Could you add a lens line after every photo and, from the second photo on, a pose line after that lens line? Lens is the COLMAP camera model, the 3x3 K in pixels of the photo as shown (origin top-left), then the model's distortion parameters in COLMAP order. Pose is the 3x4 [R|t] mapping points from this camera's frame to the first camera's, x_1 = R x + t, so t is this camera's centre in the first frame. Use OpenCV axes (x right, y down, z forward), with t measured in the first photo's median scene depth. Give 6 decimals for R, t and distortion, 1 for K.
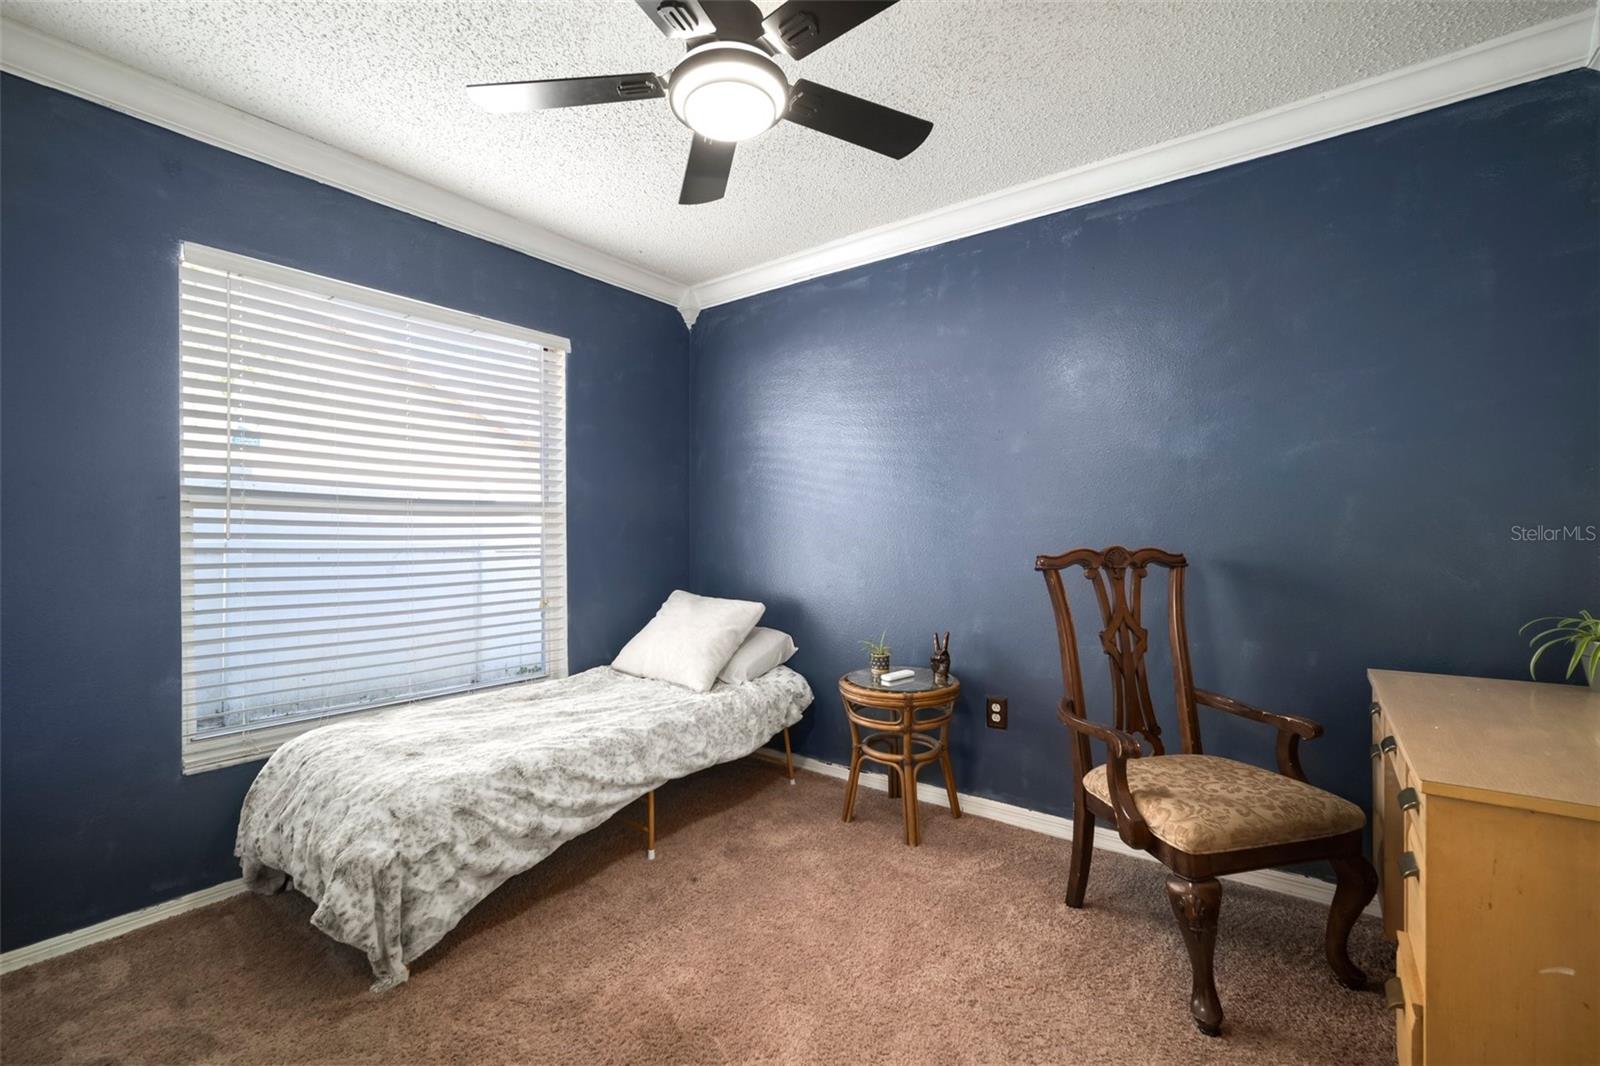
lens RADIAL K [[705.2, 0, 797.9], [0, 705.2, 539.6], [0, 0, 1]] dist [0.002394, 0.000985]
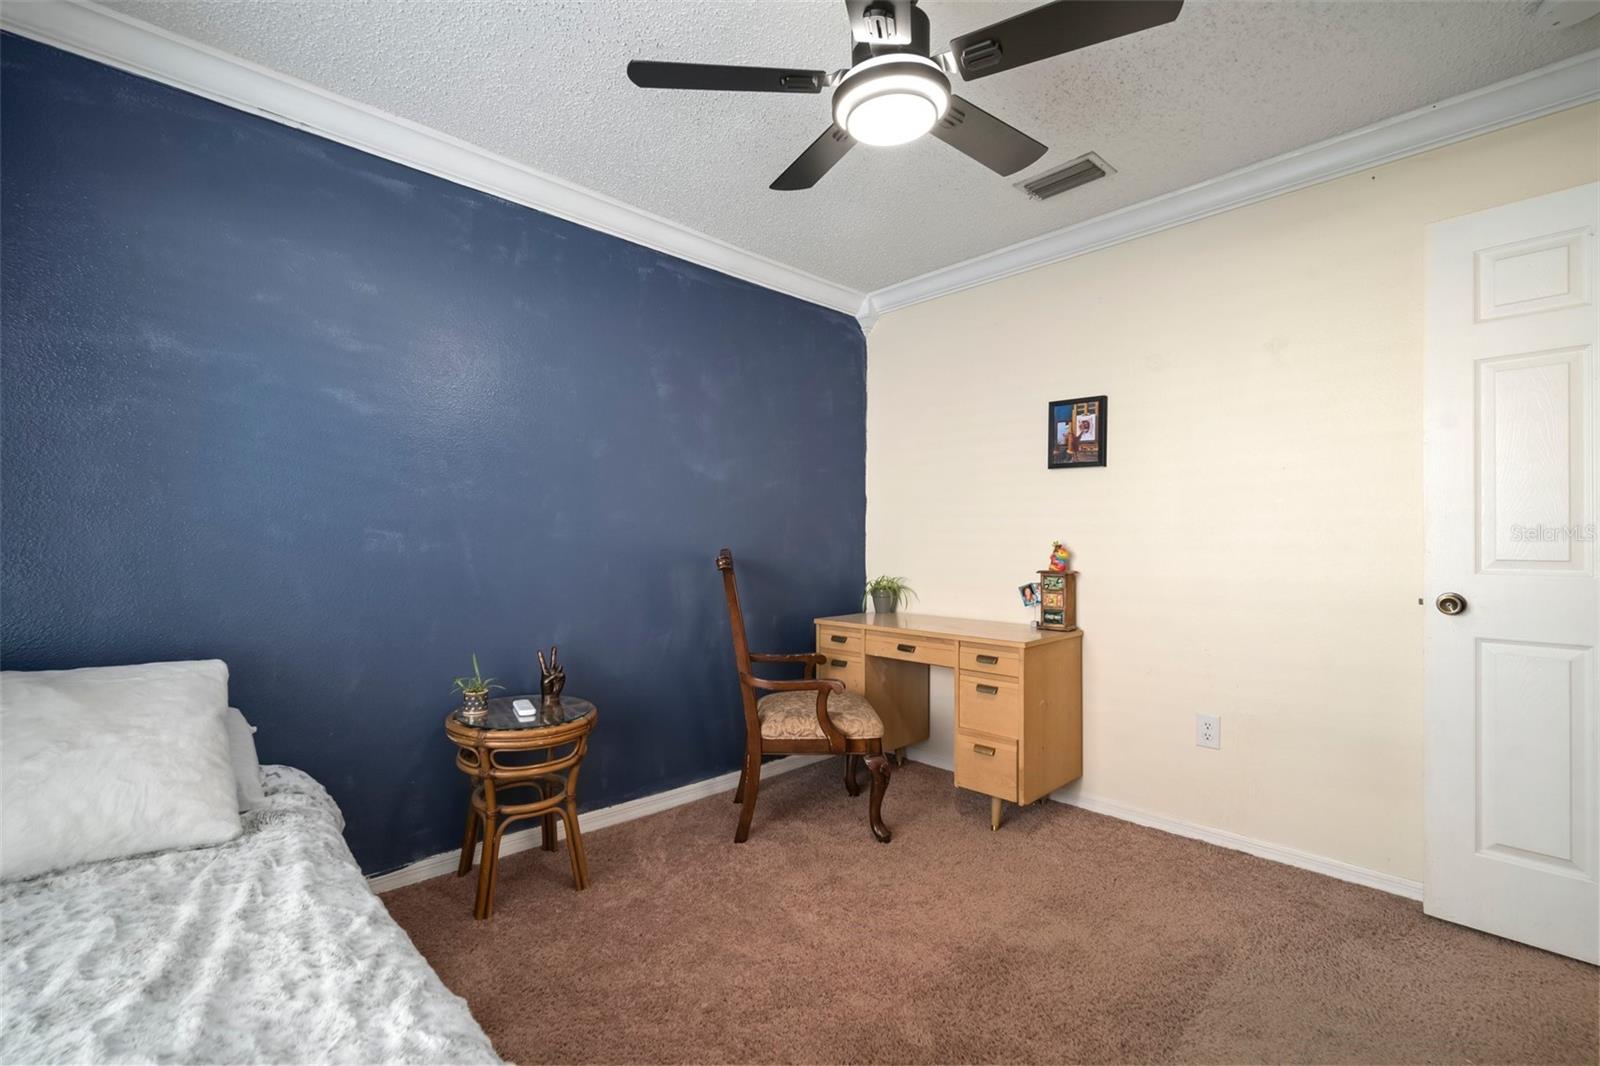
lens RADIAL K [[705.2, 0, 802.1], [0, 705.2, 539.8], [0, 0, 1]] dist [0.002394, 0.000985]
pose [[0.161585, 0.006695, 0.986836, -0.763818], [-0.000888, 0.999978, -0.006638, 0.000334], [-0.986858, 0.000196, 0.161587, 0.657592]]
